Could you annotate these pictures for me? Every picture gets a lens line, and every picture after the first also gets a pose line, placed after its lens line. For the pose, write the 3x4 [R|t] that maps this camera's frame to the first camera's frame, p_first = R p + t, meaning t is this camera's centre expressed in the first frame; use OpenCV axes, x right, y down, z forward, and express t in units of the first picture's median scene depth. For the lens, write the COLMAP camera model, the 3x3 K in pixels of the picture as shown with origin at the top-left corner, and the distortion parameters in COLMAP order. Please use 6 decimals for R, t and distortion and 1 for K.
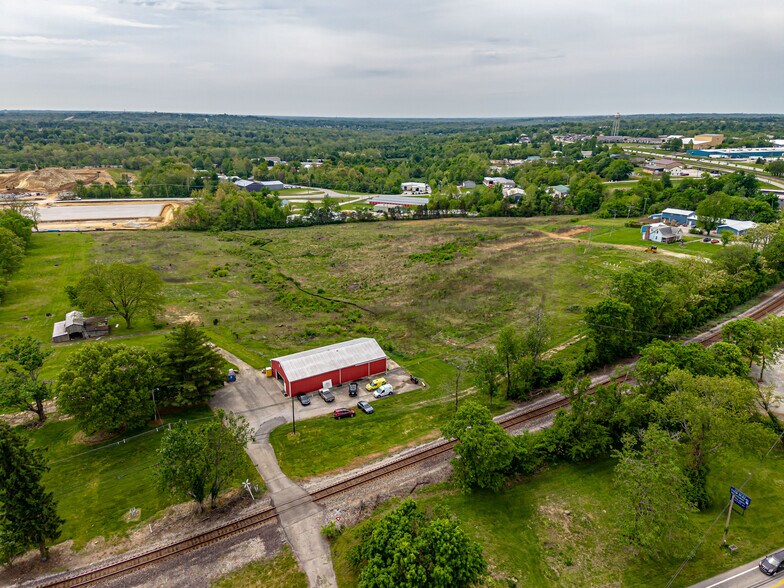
lens RADIAL K [[499.1, 0, 393.3], [0, 499.1, 300.8], [0, 0, 1]] dist [0.255728, -0.257691]
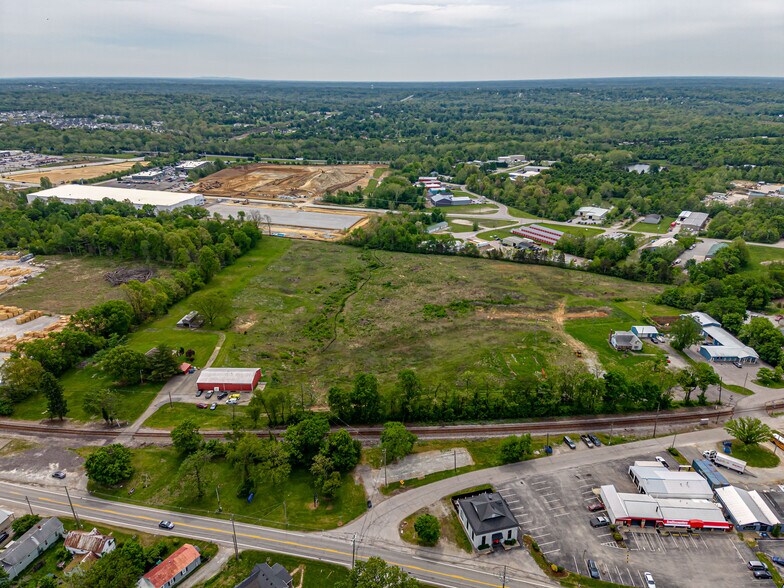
lens RADIAL K [[497.3, 0, 392.1], [0, 497.3, 304.8], [0, 0, 1]] dist [0.224863, -0.211250]
pose [[0.833751, 0.215710, -0.508261, 0.724463], [-0.181035, 0.976440, 0.117439, -0.268422], [0.521619, -0.005902, 0.853158, -0.177724]]
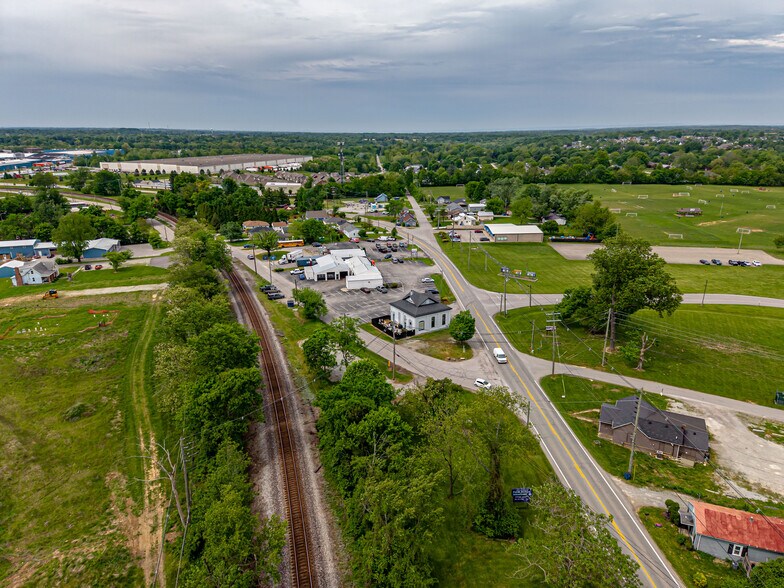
lens RADIAL K [[499.1, 0, 393.3], [0, 499.1, 300.8], [0, 0, 1]] dist [0.255728, -0.257691]
pose [[0.289762, -0.308110, 0.906149, -0.070573], [0.328251, 0.921335, 0.208308, -0.090099], [-0.899049, 0.237084, 0.368106, 0.272723]]
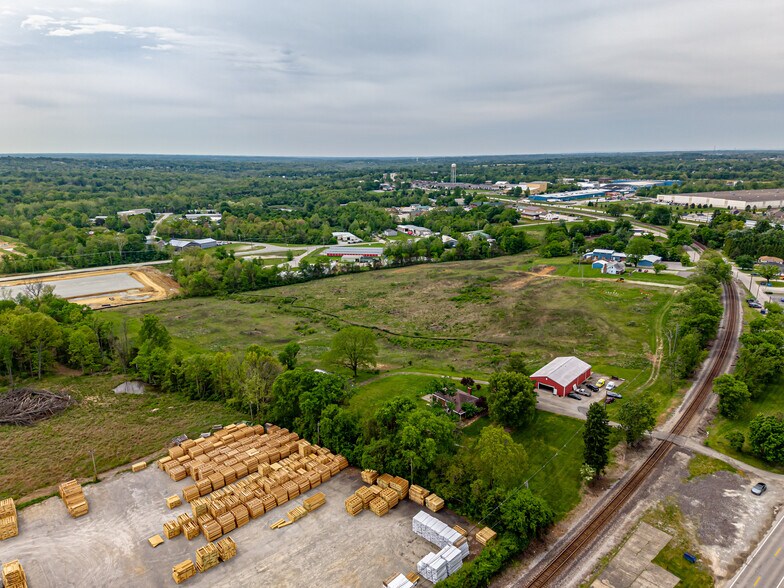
lens RADIAL K [[505.0, 0, 392.2], [0, 505.0, 304.4], [0, 0, 1]] dist [0.224895, -0.209725]
pose [[0.943359, -0.103576, 0.315193, -0.608755], [0.122910, 0.991527, -0.042037, -0.048735], [-0.308169, 0.078397, 0.948096, -0.203394]]
